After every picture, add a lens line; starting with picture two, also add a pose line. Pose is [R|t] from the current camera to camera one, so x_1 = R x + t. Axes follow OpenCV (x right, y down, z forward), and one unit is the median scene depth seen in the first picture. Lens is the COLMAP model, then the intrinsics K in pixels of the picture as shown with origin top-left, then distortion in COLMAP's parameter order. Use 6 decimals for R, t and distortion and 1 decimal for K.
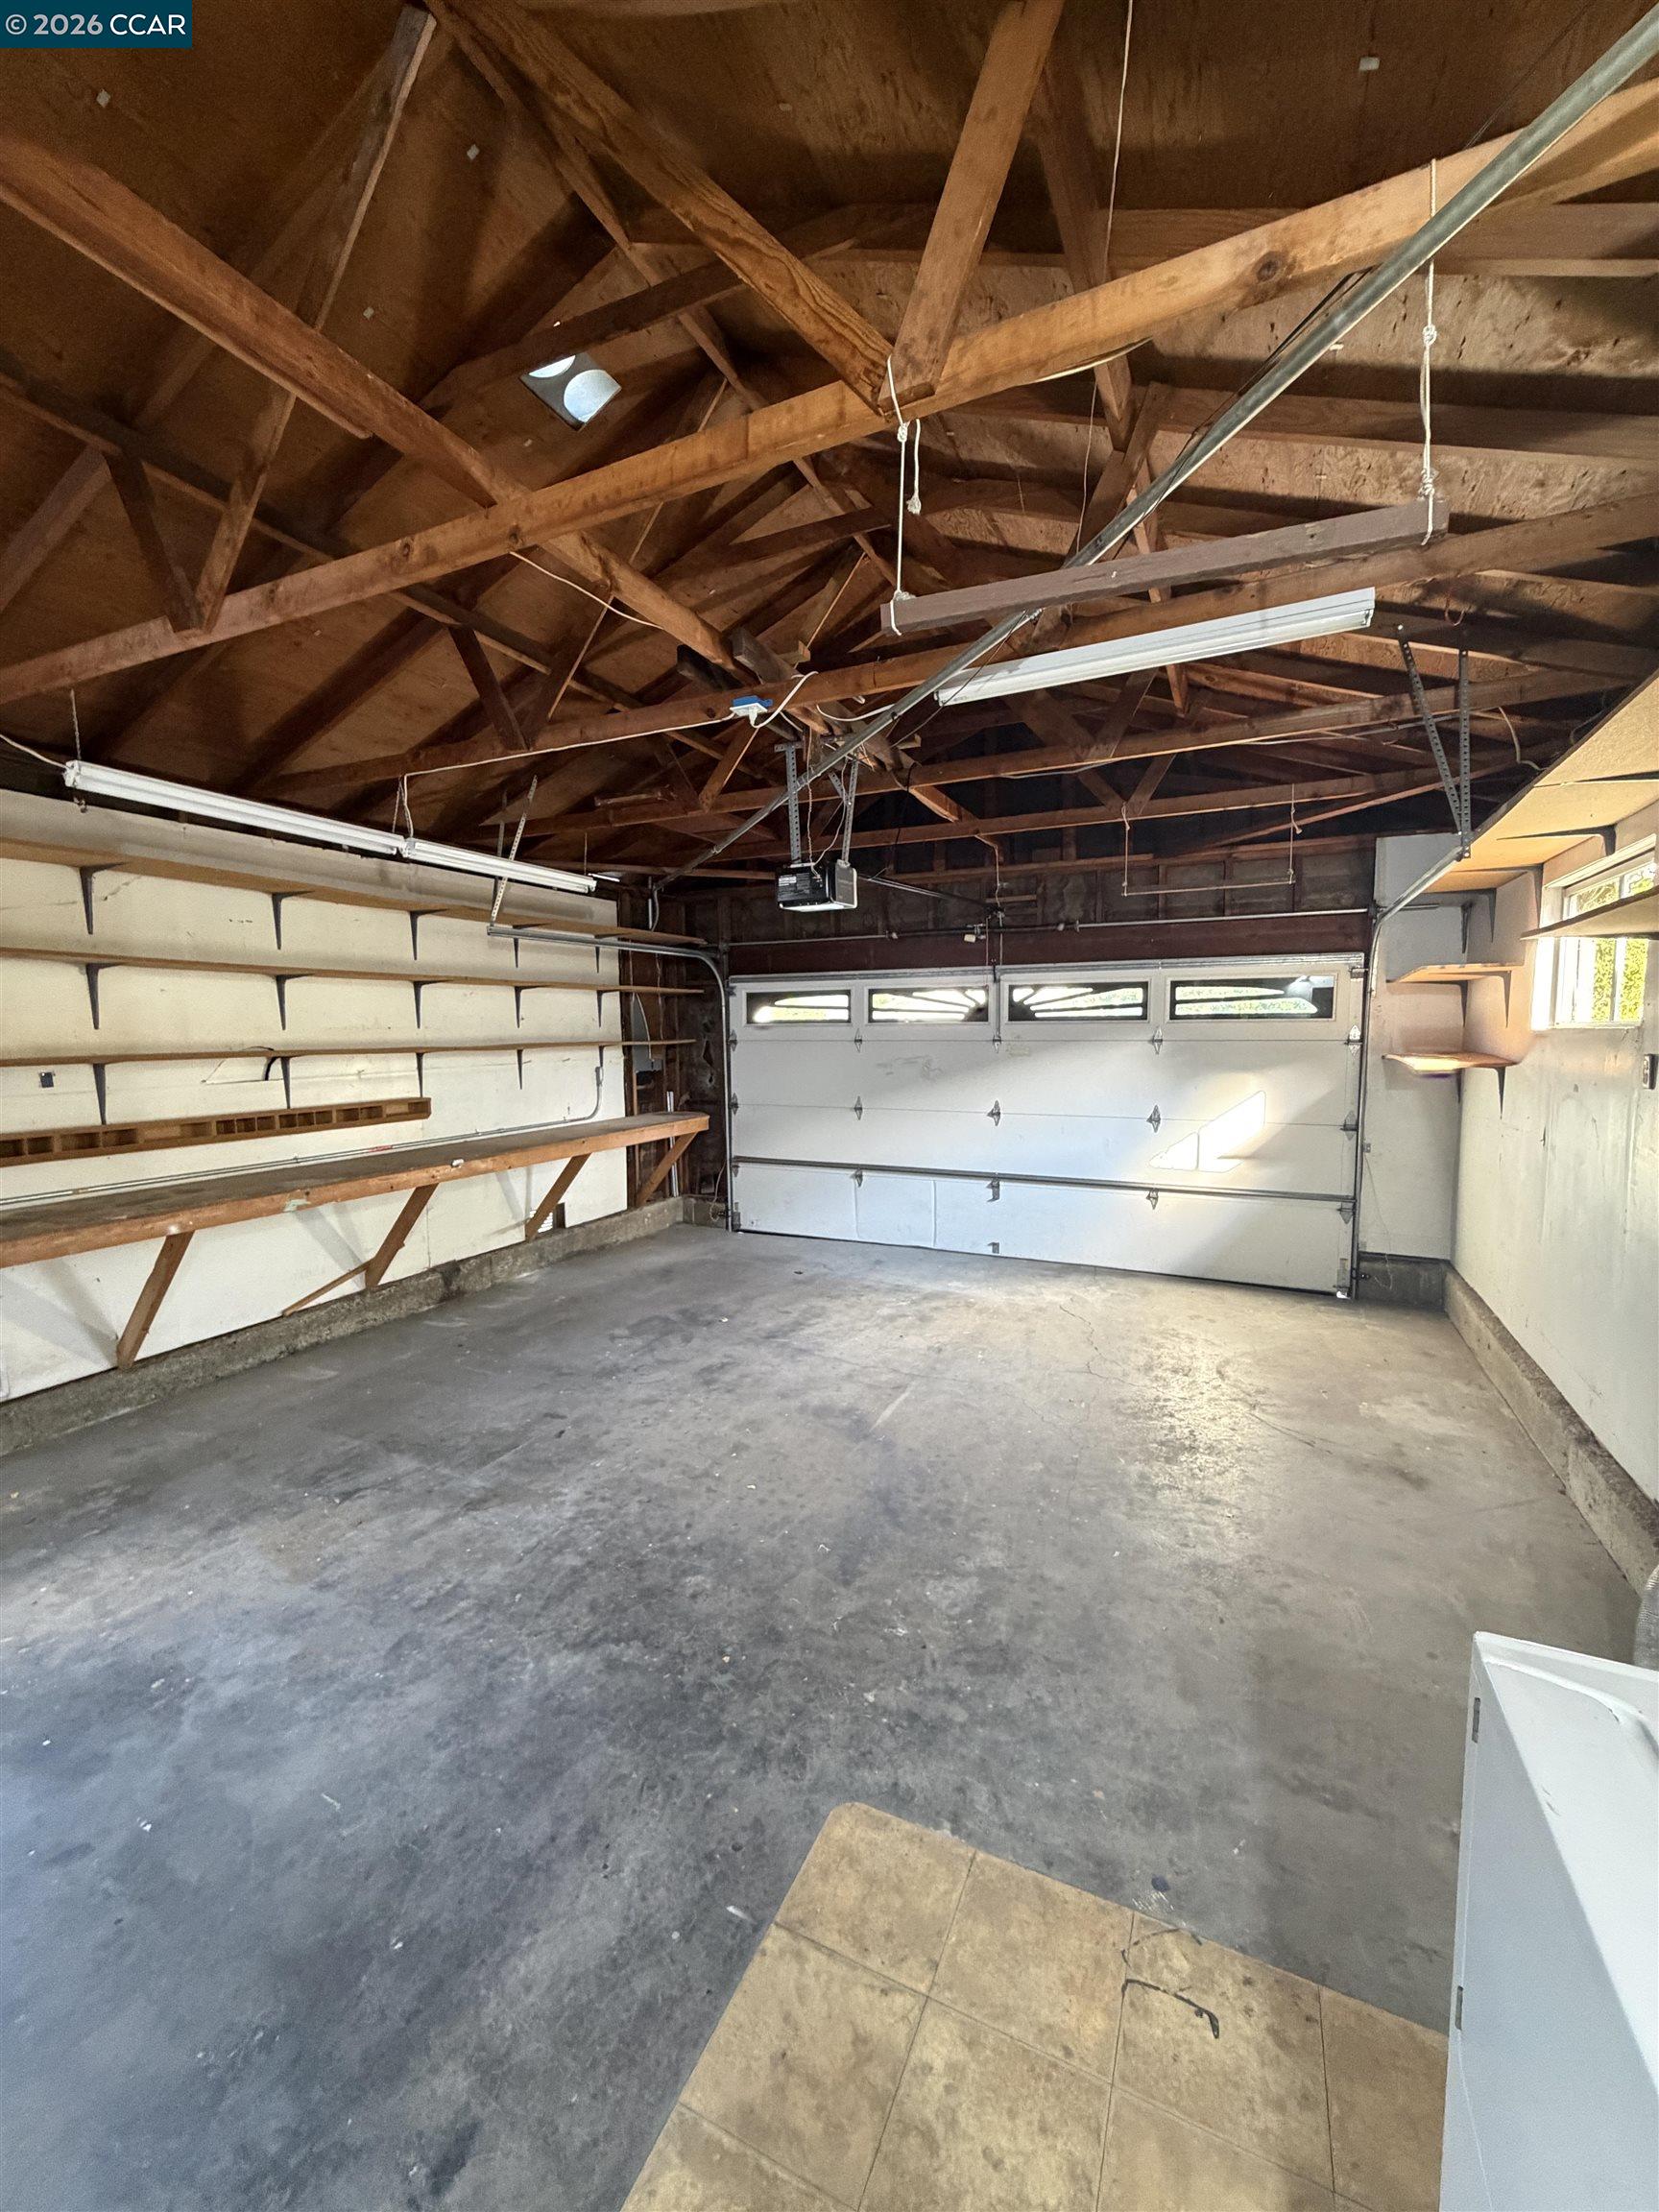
lens RADIAL K [[883.7, 0, 827.3], [0, 883.7, 1103.0], [0, 0, 1]] dist [0.000331, -0.000214]
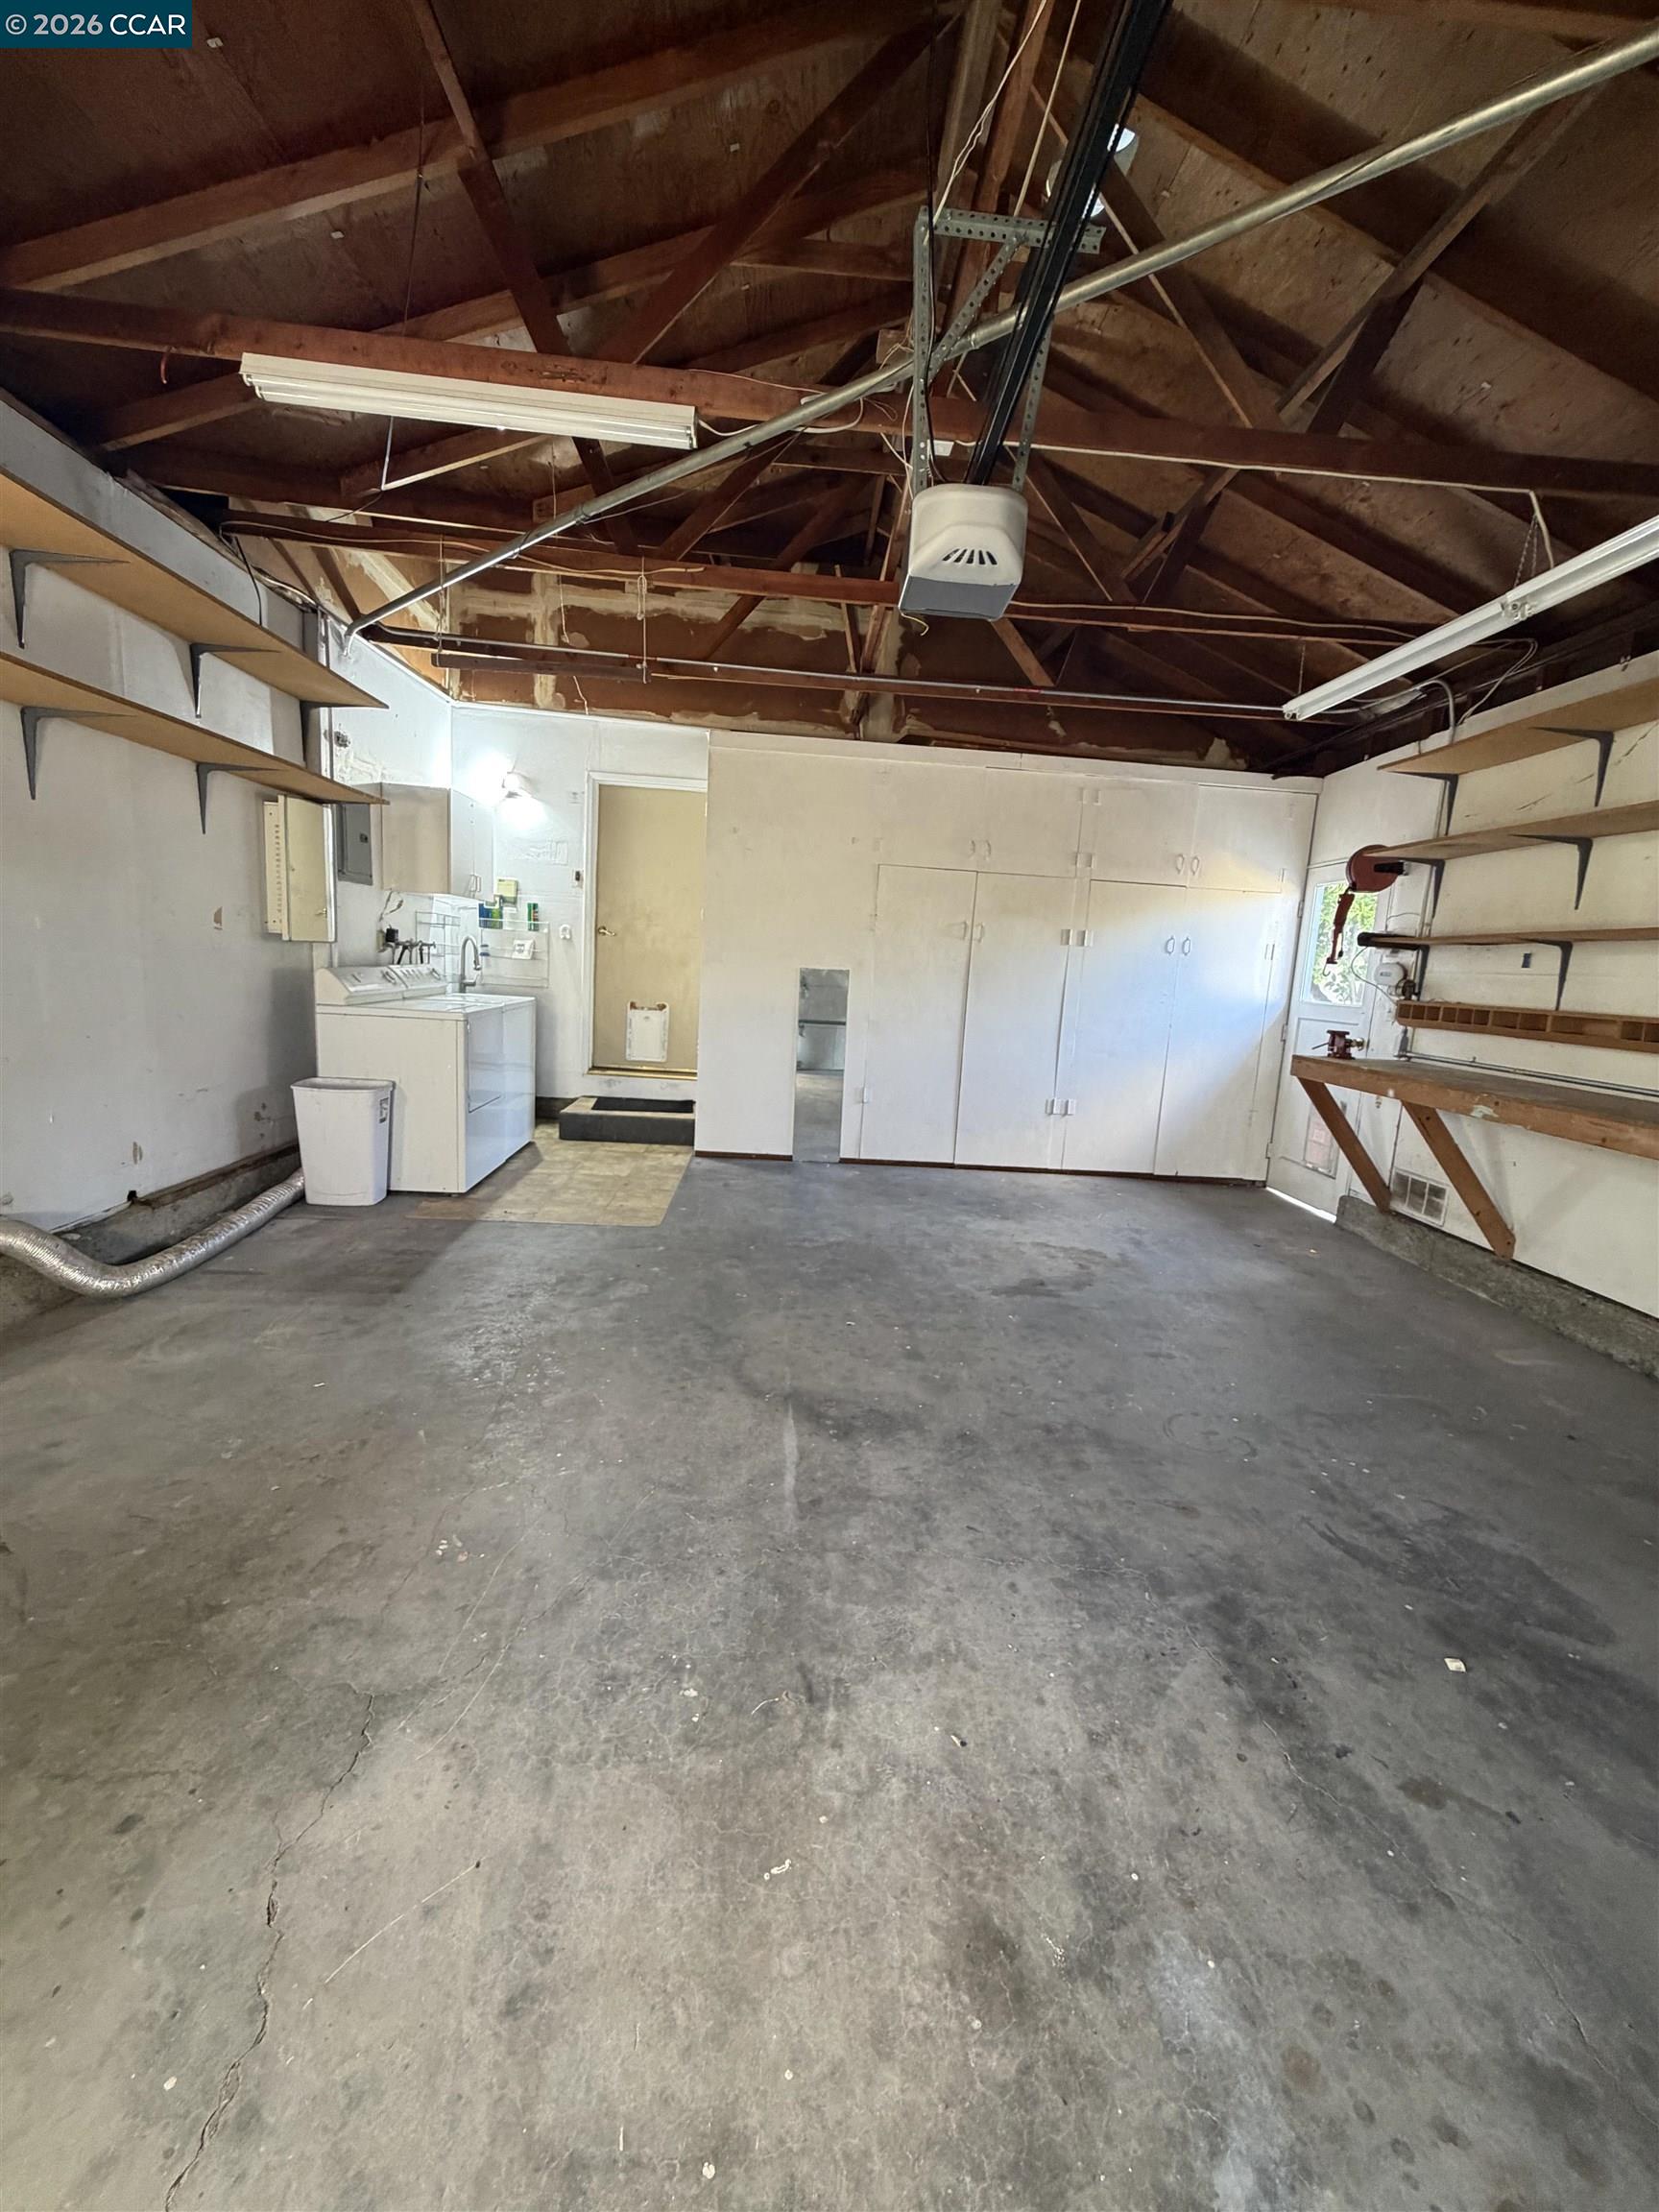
lens RADIAL K [[883.7, 0, 832.8], [0, 883.7, 1108.3], [0, 0, 1]] dist [0.000331, -0.000214]
pose [[-0.880993, 0.035143, -0.471822, 0.309119], [-0.087335, 0.968021, 0.235176, -0.027635], [0.464998, 0.248395, -0.849751, 1.398747]]
